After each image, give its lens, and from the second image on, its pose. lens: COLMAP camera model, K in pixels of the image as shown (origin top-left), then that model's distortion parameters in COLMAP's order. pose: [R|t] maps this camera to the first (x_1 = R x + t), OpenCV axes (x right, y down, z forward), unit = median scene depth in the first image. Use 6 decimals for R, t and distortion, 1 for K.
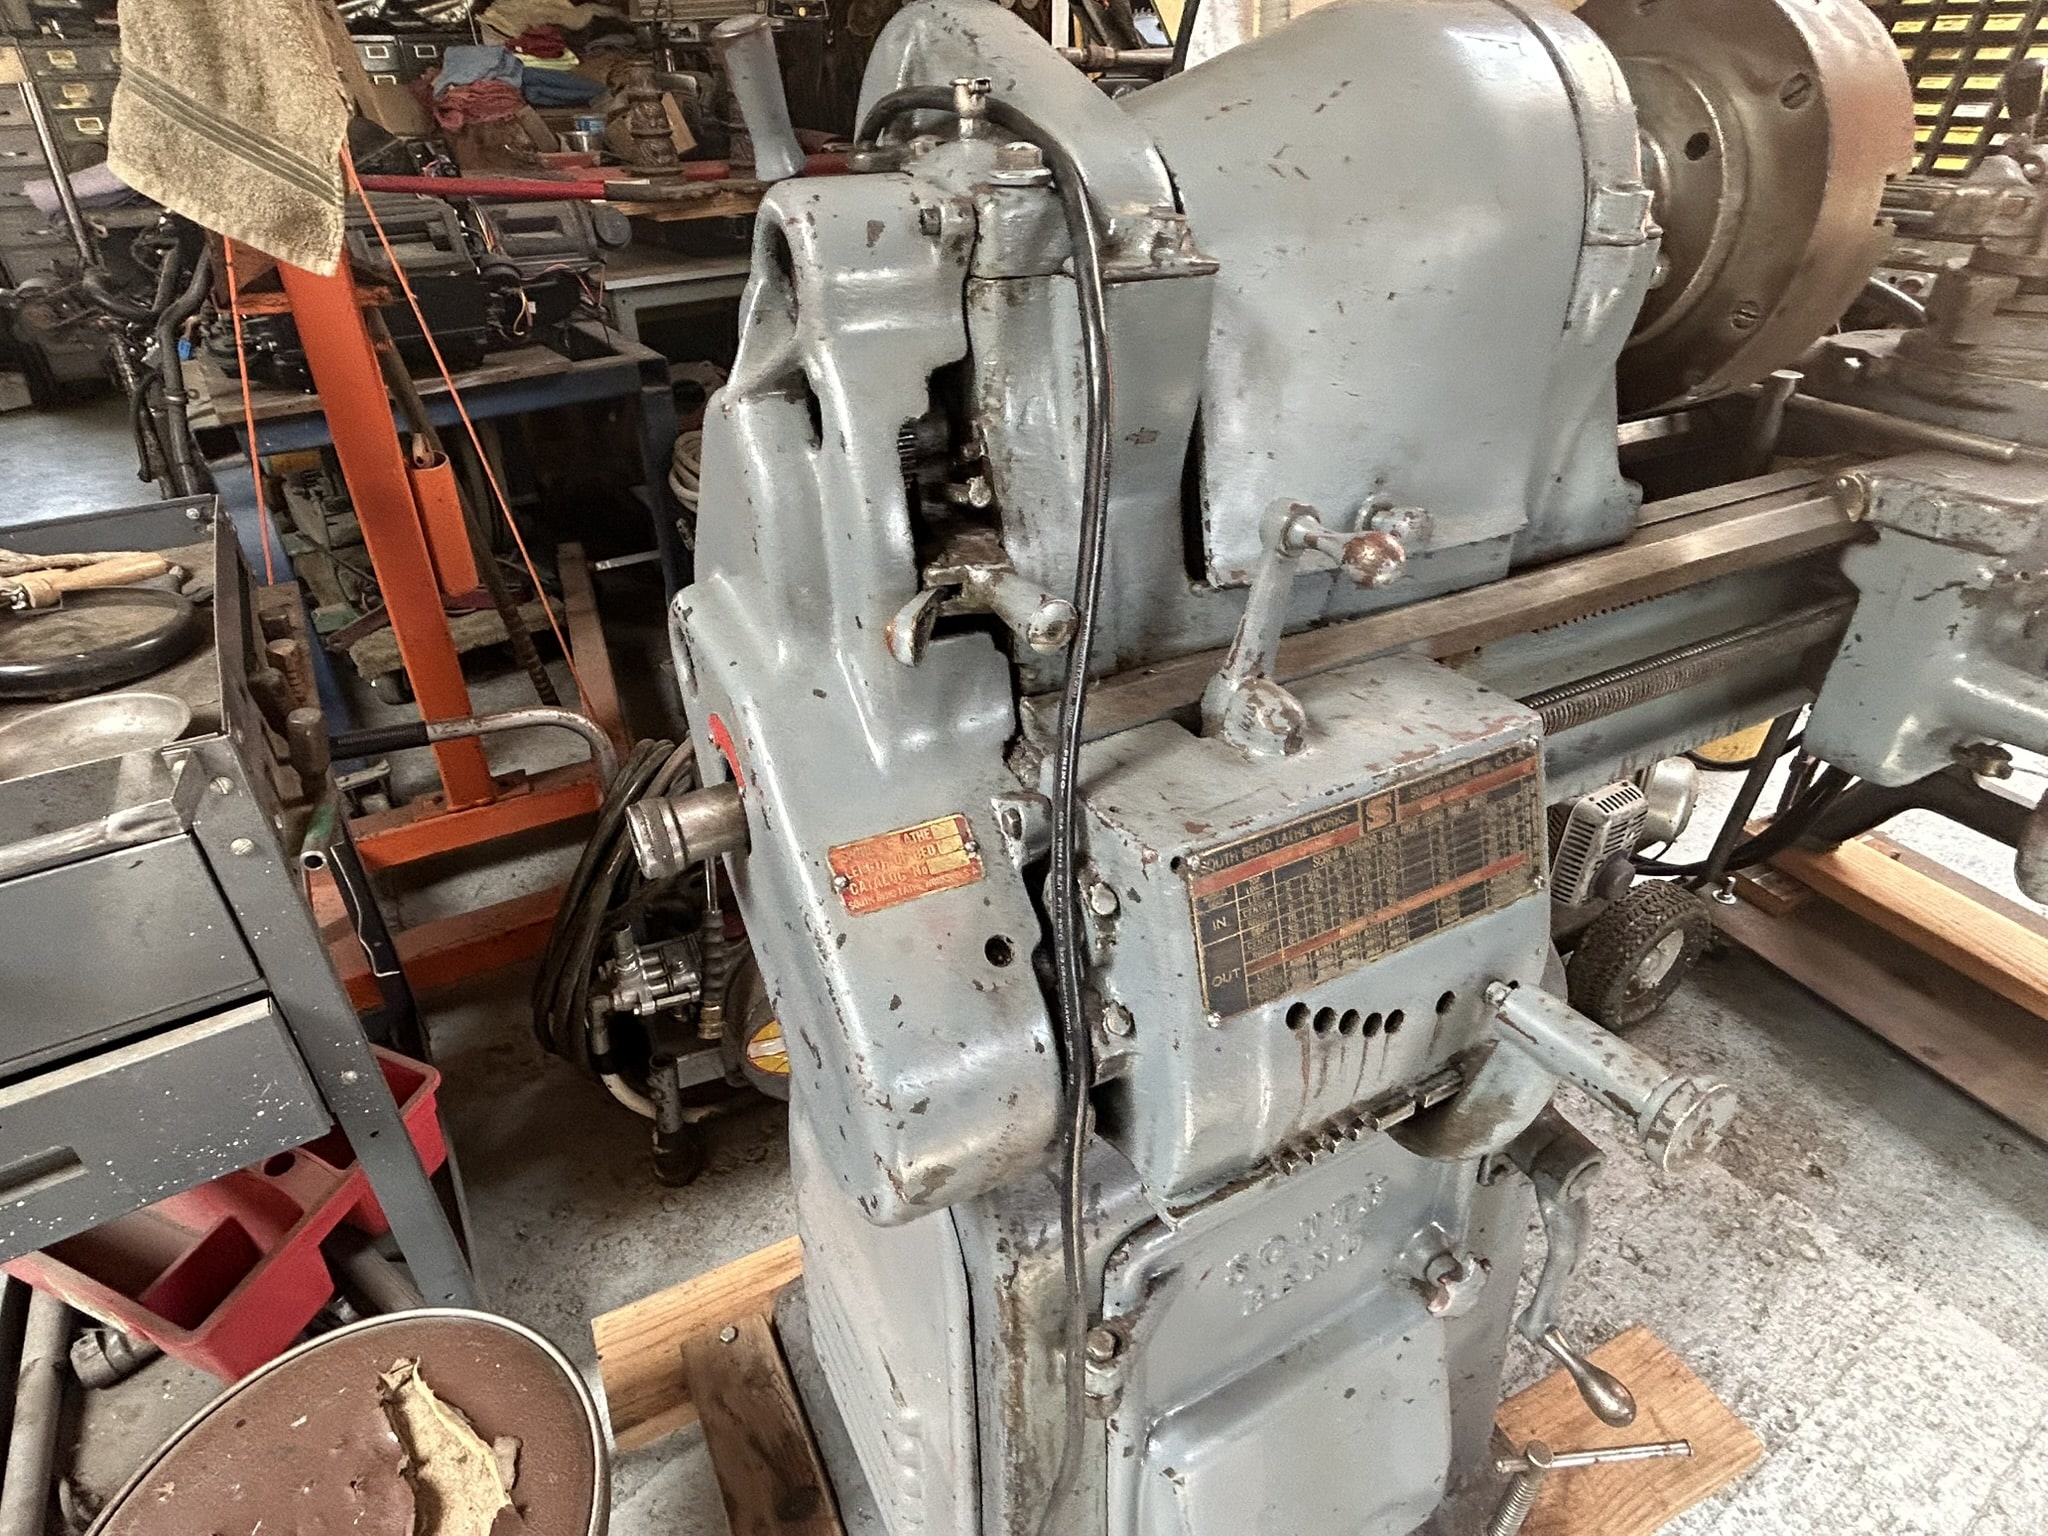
lens RADIAL K [[1103.9, 0, 1003.2], [0, 1103.9, 752.3], [0, 0, 1]] dist [-0.008998, 0.007632]
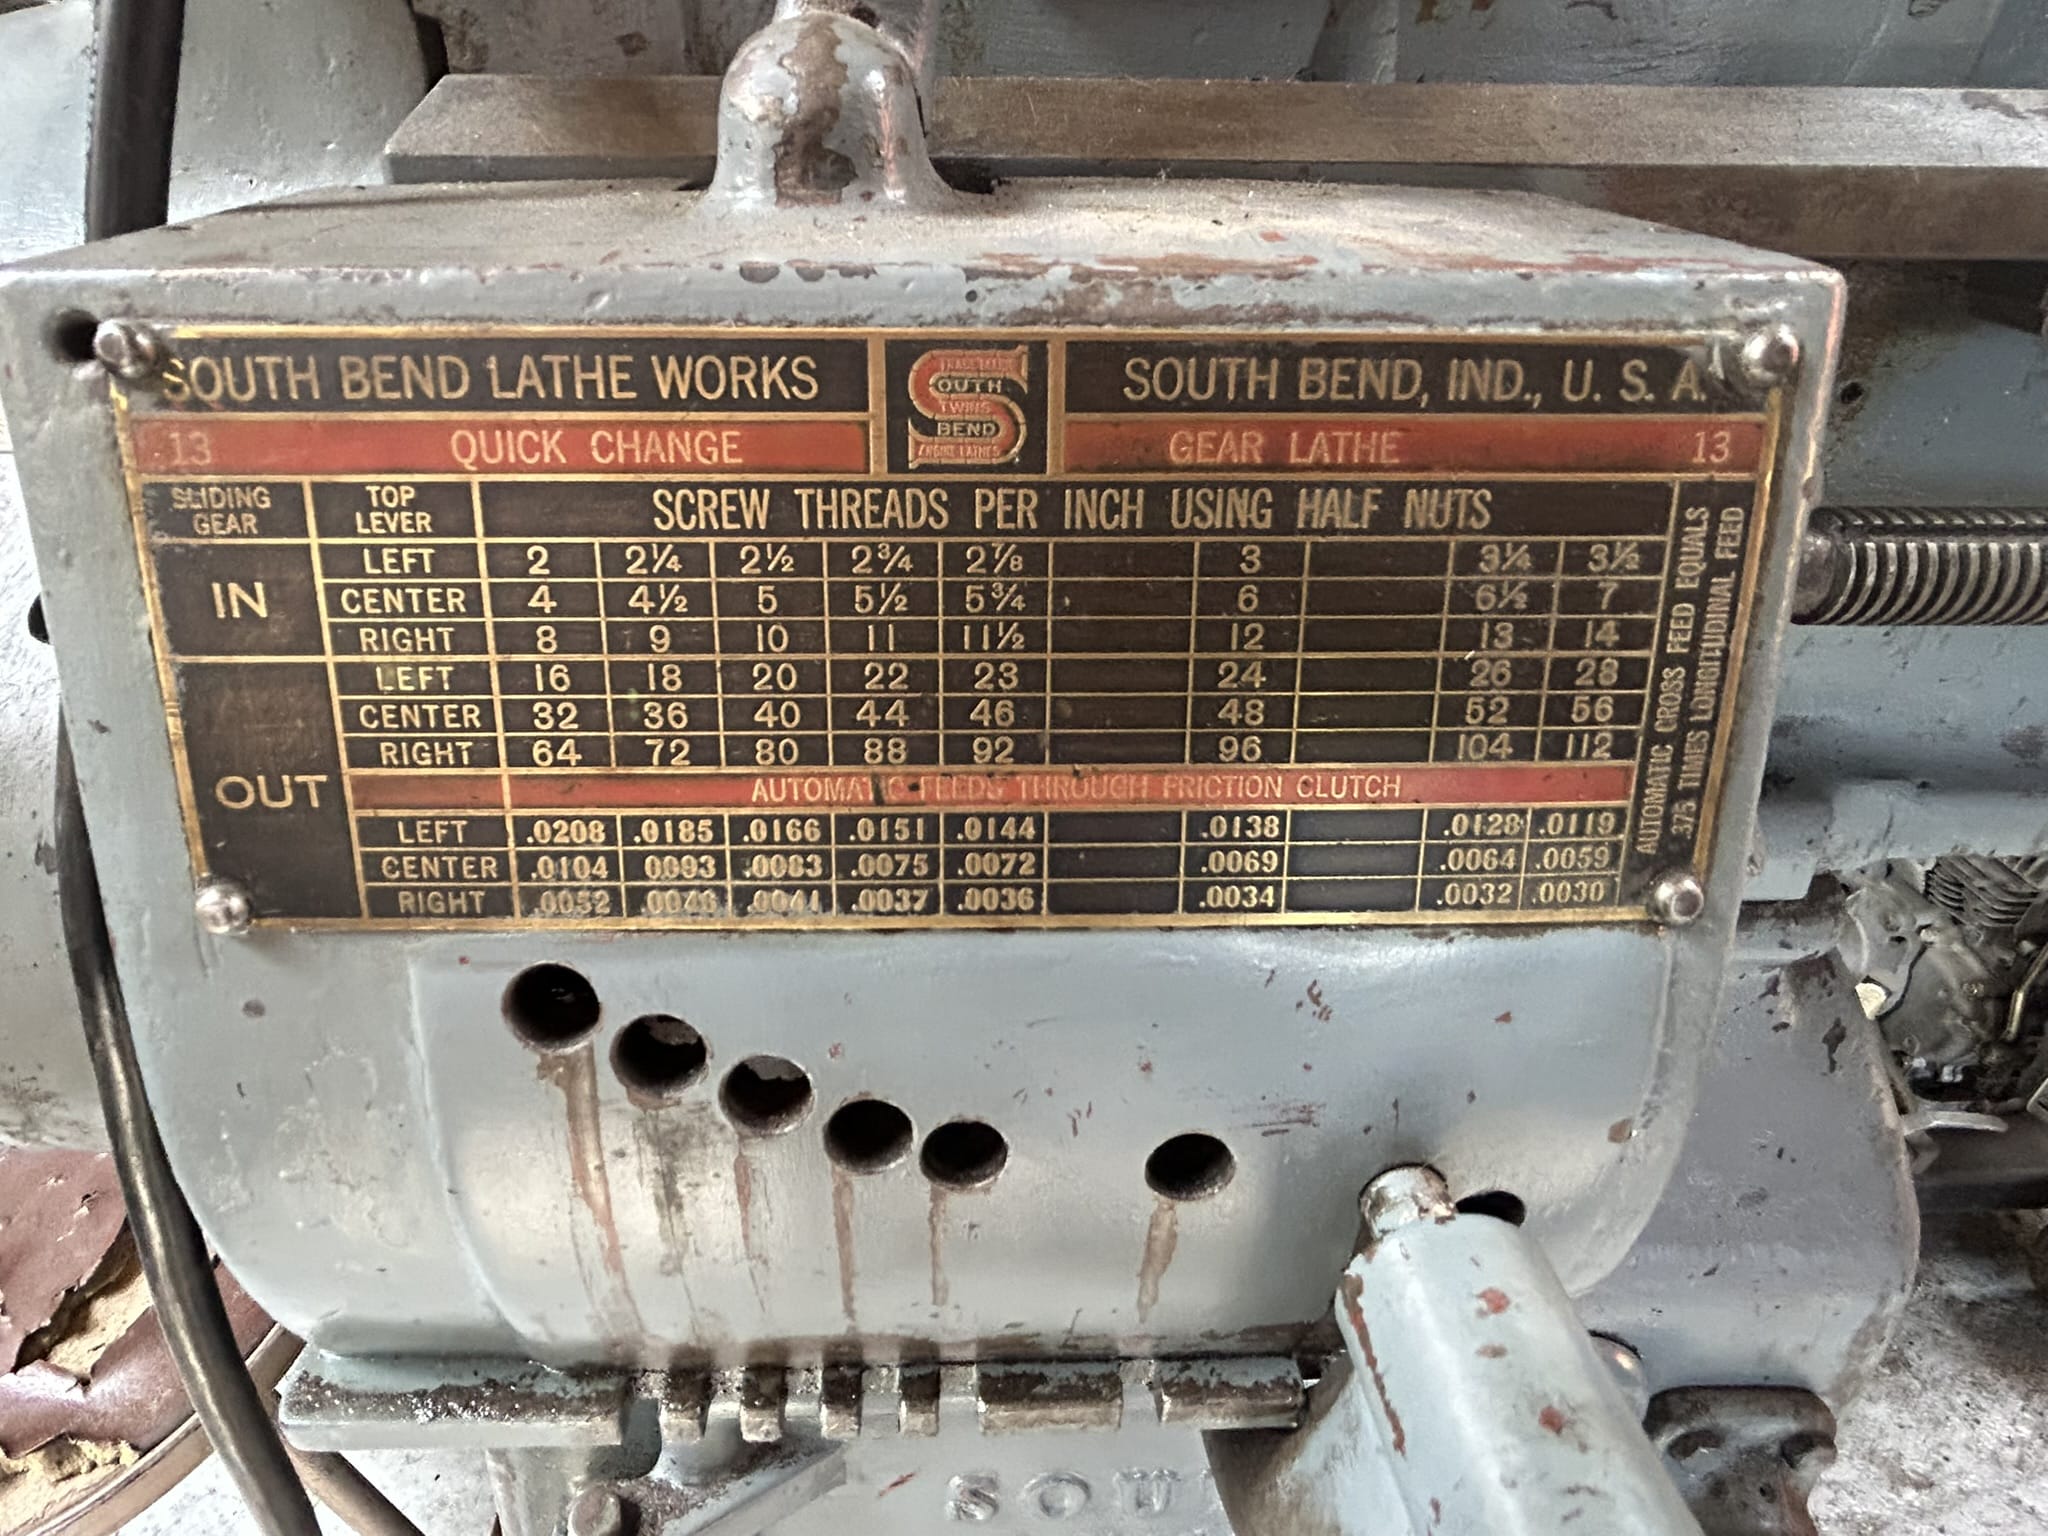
lens RADIAL K [[1103.9, 0, 955.4], [0, 1103.9, 706.3], [0, 0, 1]] dist [-0.008998, 0.007632]
pose [[0.899954, 0.251900, -0.355850, 0.417155], [-0.246560, 0.967199, 0.061109, 0.101170], [0.359571, 0.032743, 0.932543, 0.684210]]
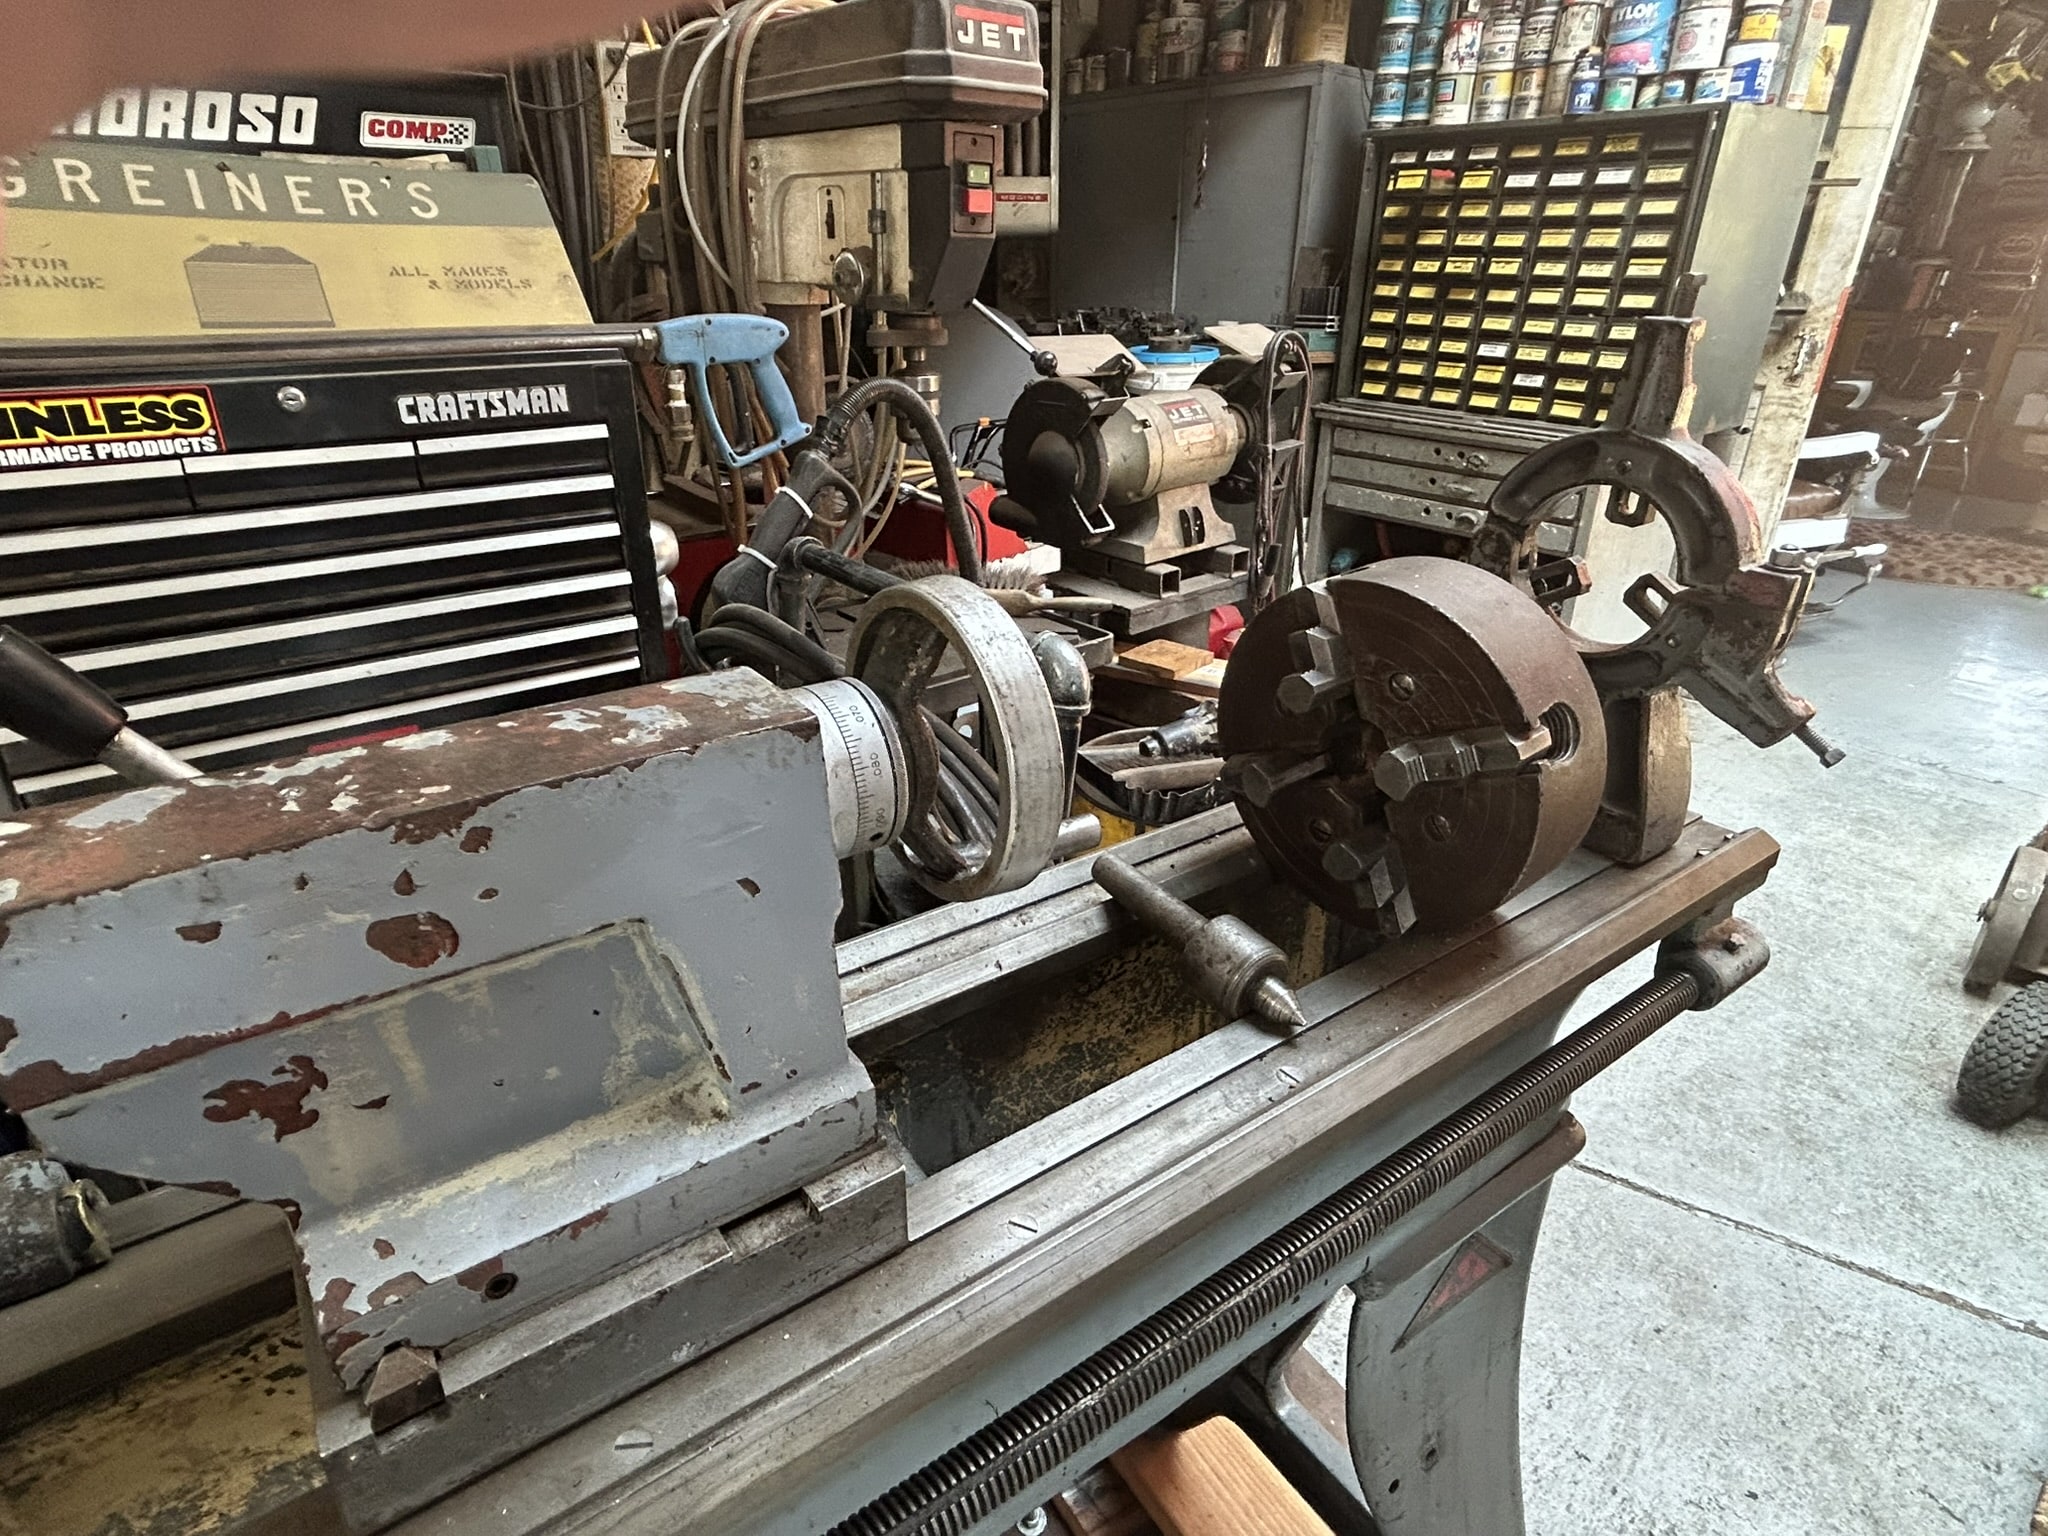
lens RADIAL K [[1103.9, 0, 1007.3], [0, 1103.9, 751.7], [0, 0, 1]] dist [-0.008998, 0.007632]
pose [[0.990154, -0.039779, 0.134213, 2.209171], [0.057022, 0.990238, -0.127187, -0.965597], [-0.127844, 0.133588, 0.982756, 1.116784]]
